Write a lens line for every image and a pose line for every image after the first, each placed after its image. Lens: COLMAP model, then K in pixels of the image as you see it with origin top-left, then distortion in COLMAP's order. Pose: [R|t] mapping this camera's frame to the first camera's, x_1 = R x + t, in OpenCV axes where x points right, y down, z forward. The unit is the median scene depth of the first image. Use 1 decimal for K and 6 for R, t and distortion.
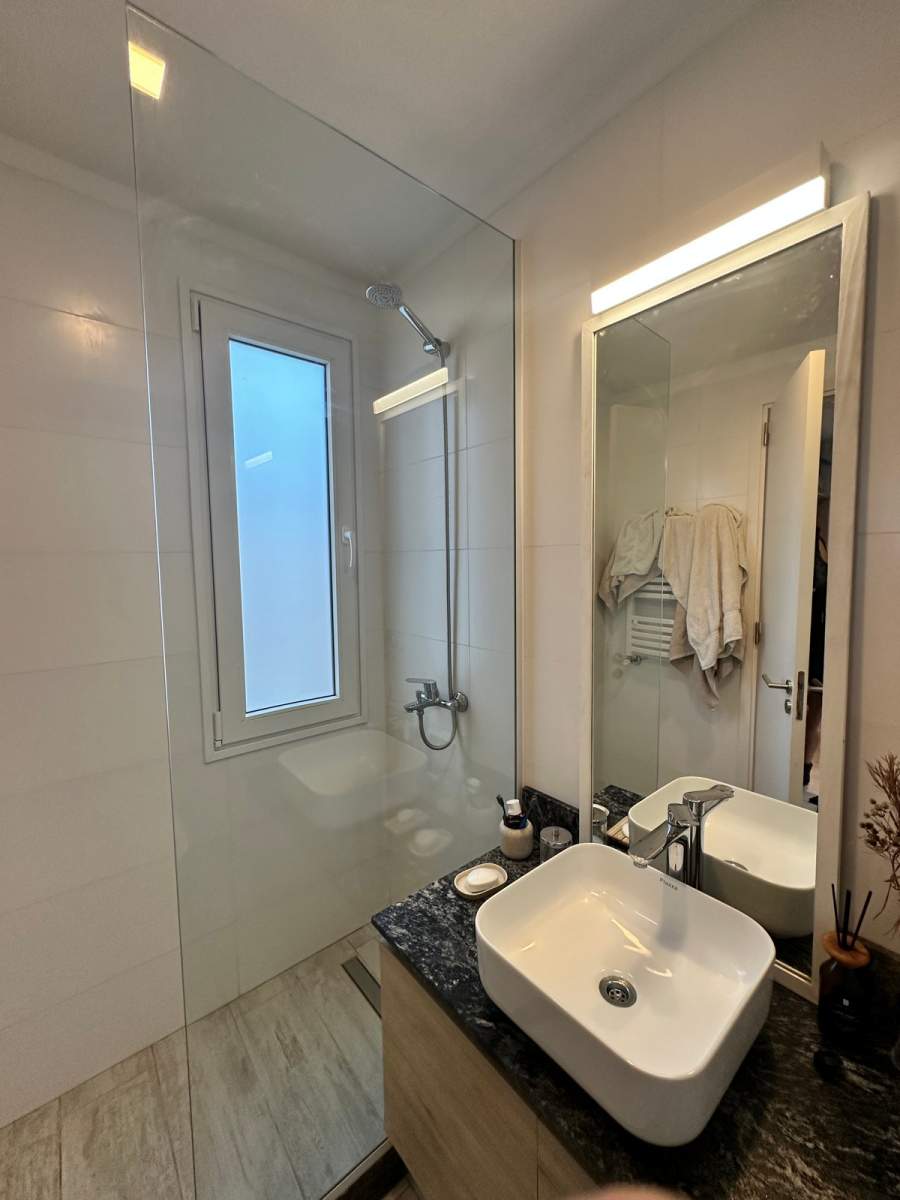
lens RADIAL K [[475.0, 0, 451.0], [0, 475.0, 600.5], [0, 0, 1]] dist [-0.001229, 0.000299]
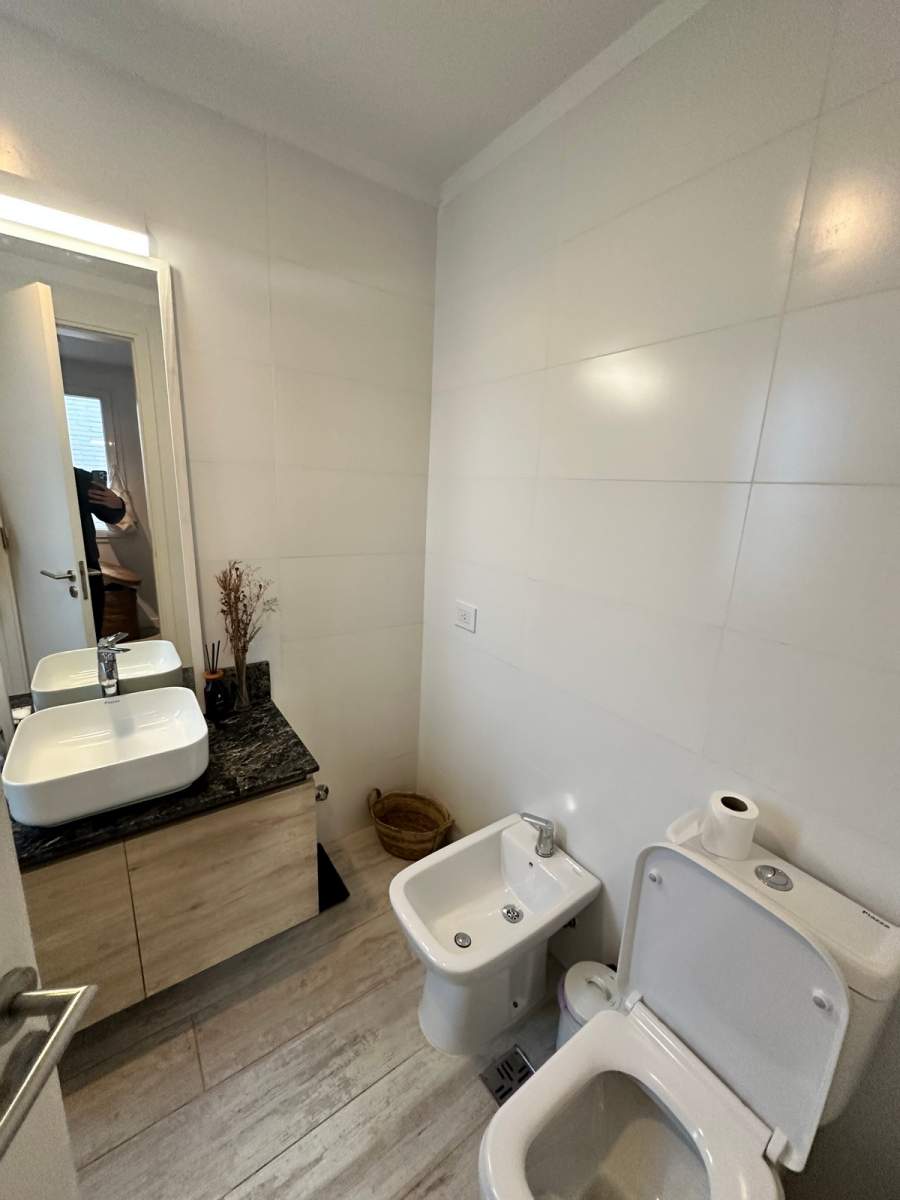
lens RADIAL K [[475.0, 0, 453.5], [0, 475.0, 600.4], [0, 0, 1]] dist [-0.001229, 0.000299]
pose [[0.075276, -0.214054, 0.973917, -0.428813], [0.027909, 0.976758, 0.212522, 0.012043], [-0.996772, 0.011184, 0.079500, -0.078321]]
